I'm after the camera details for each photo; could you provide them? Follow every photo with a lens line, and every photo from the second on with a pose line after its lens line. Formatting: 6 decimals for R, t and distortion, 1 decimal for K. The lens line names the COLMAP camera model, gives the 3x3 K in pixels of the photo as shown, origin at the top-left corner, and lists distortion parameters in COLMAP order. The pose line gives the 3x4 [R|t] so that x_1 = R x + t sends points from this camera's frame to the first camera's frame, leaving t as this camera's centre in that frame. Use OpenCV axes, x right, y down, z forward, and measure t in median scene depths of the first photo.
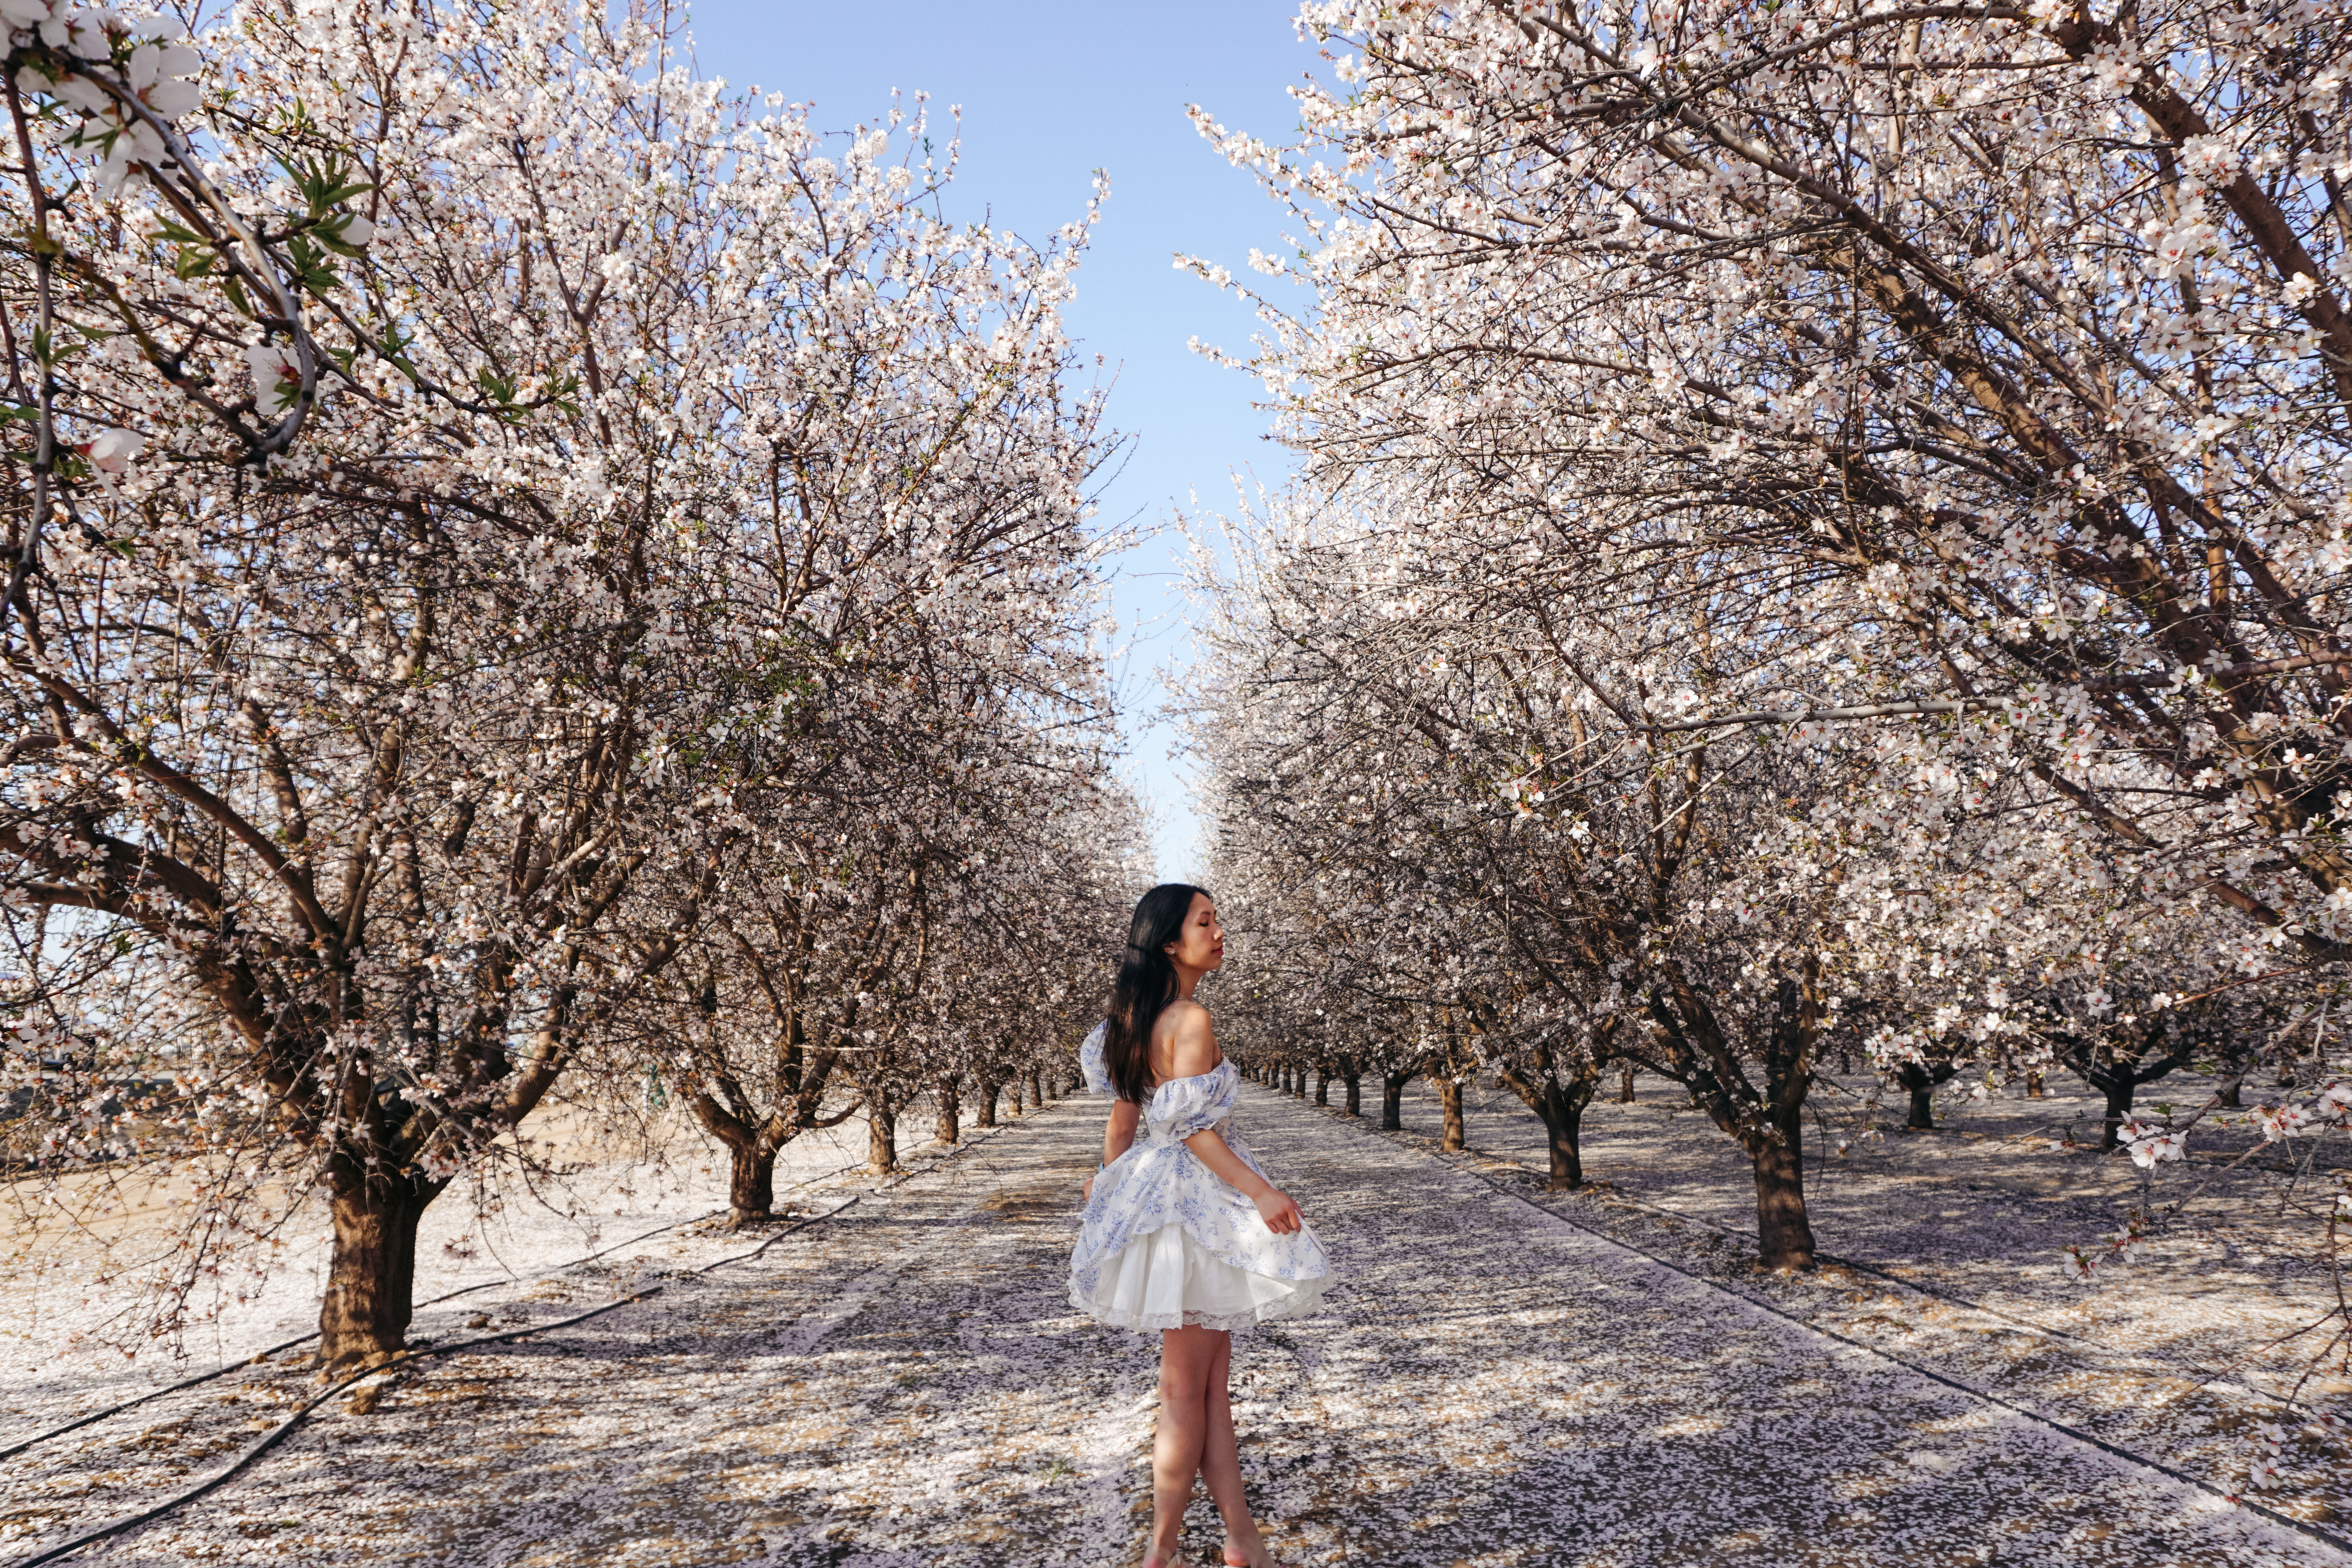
lens RADIAL K [[1633.0, 0, 1178.0], [0, 1633.0, 789.0], [0, 0, 1]] dist [-0.013106, 0.007546]
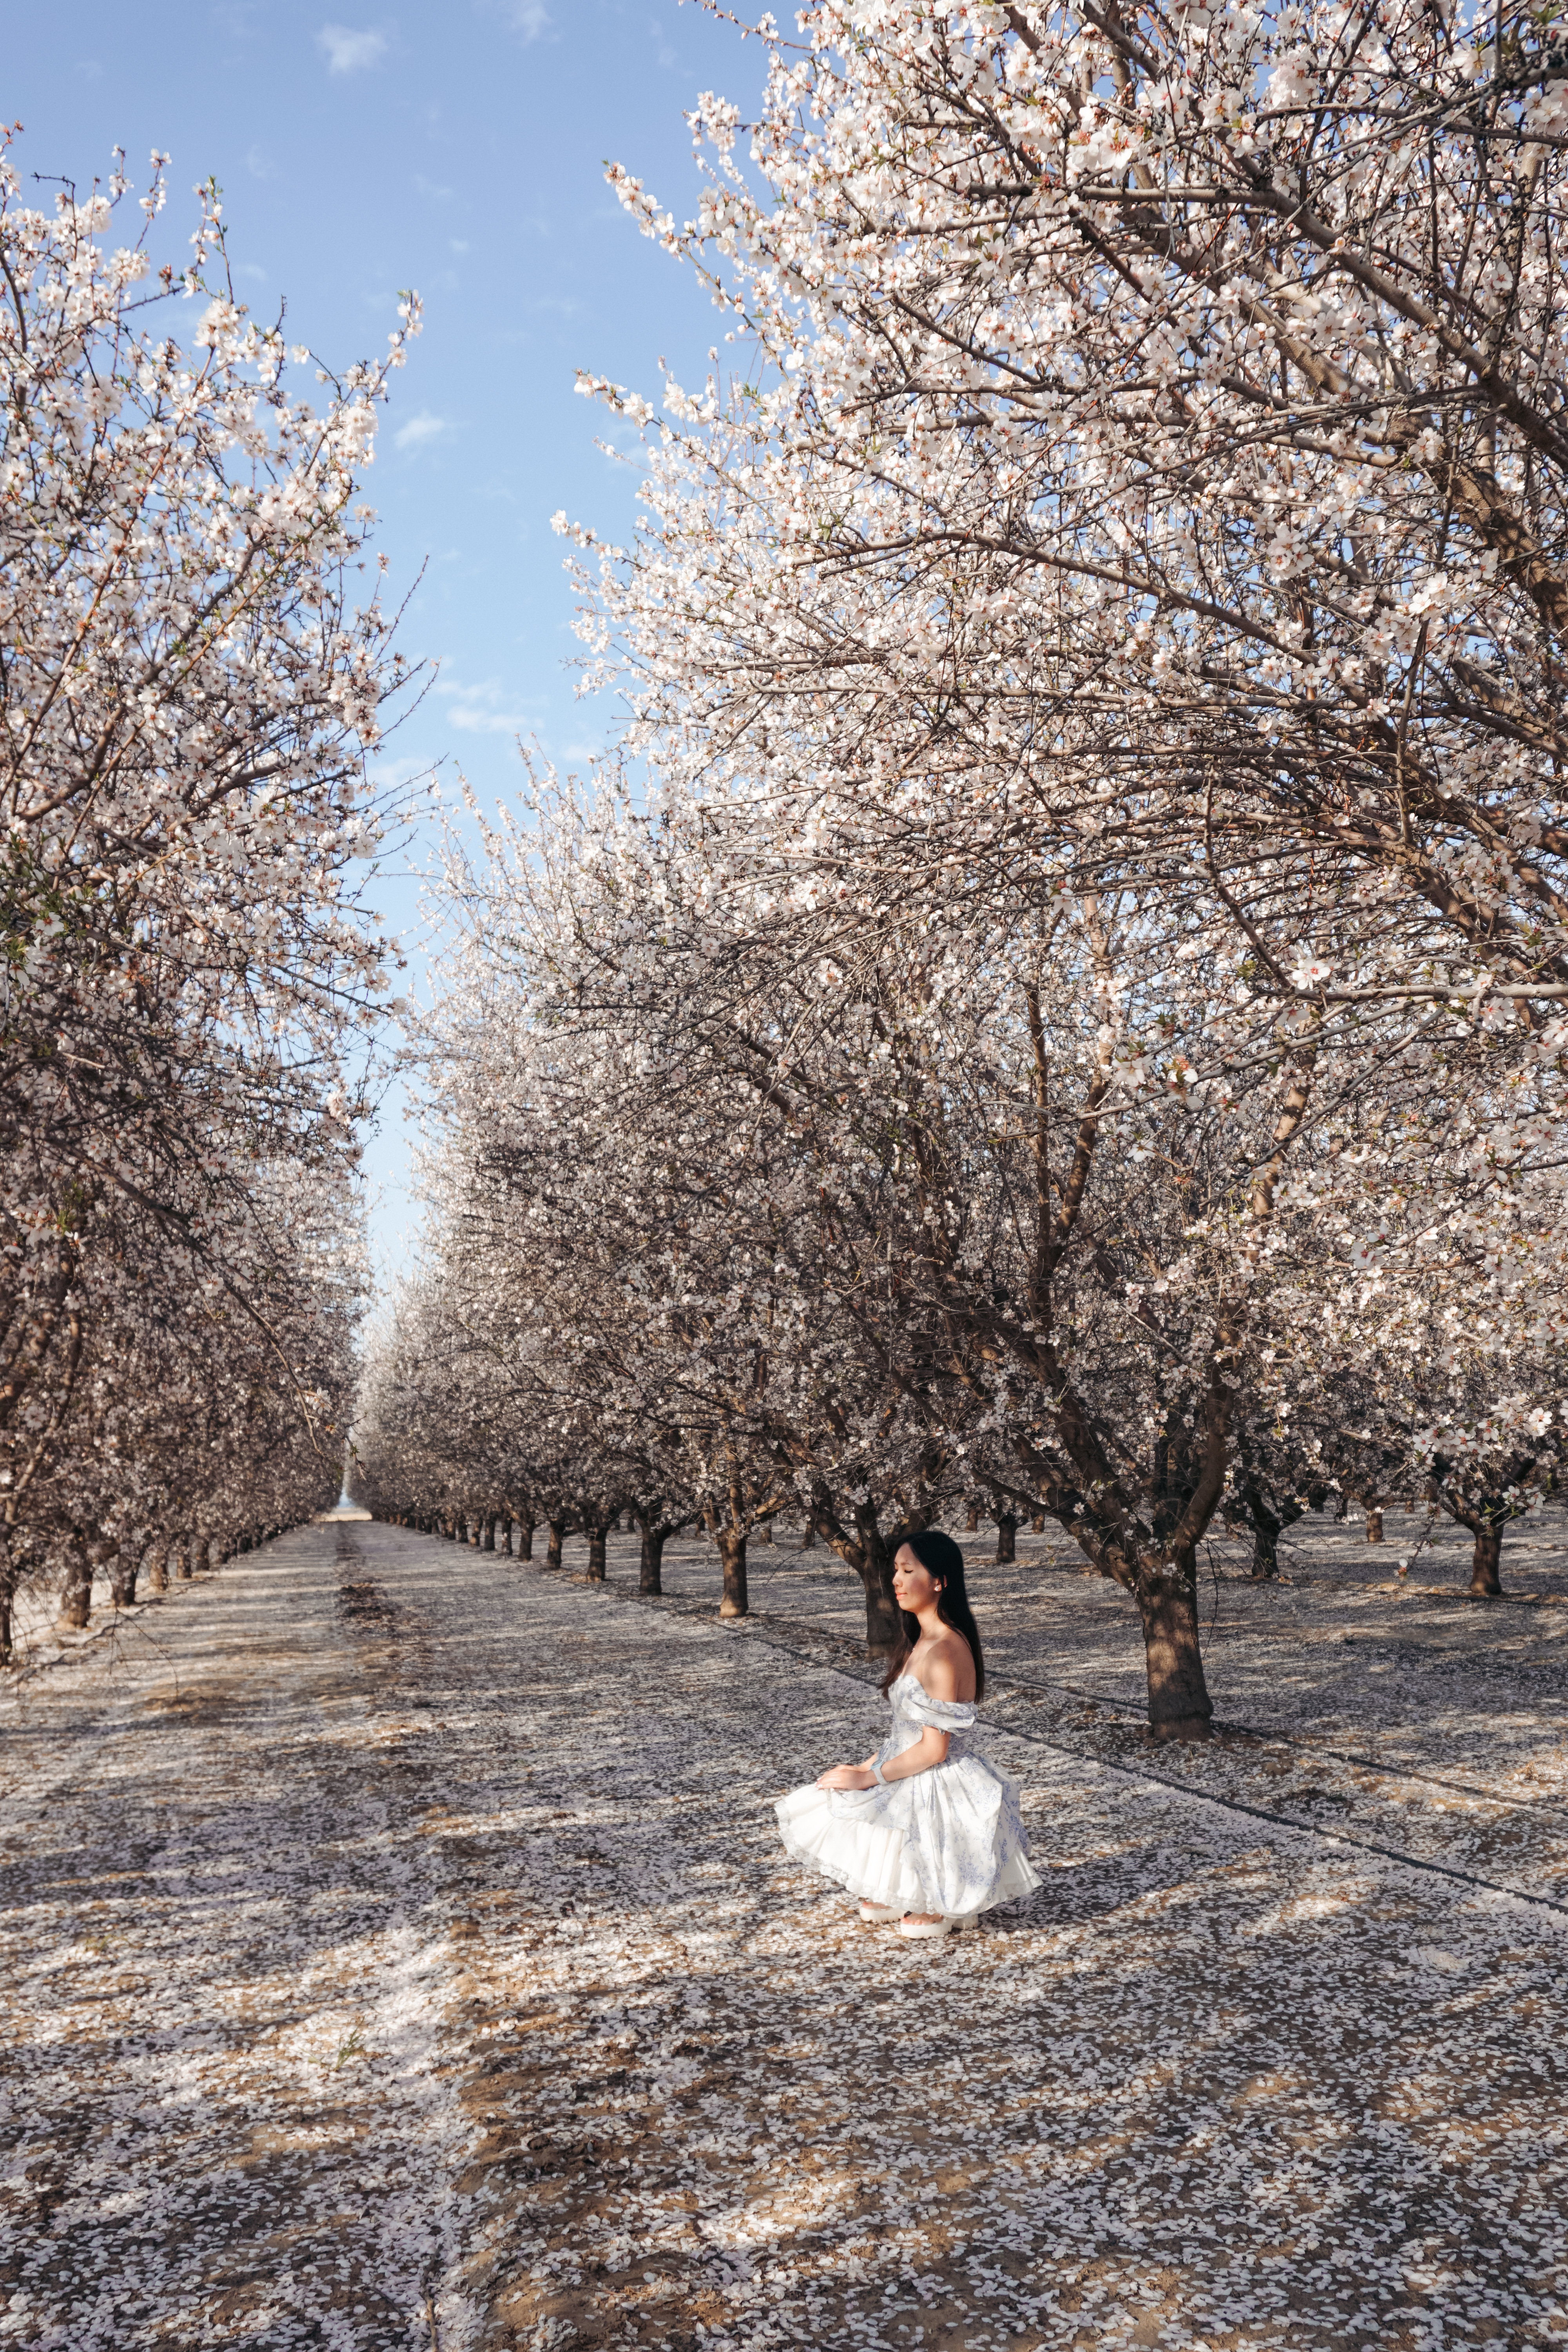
lens RADIAL K [[1964.1, 0, 781.1], [0, 1964.1, 1183.4], [0, 0, 1]] dist [0.014772, 0.003638]
pose [[0.973808, 0.021237, 0.226377, -0.100415], [-0.019459, 0.999760, -0.010082, 0.042079], [-0.226537, 0.005413, 0.973987, 0.112082]]
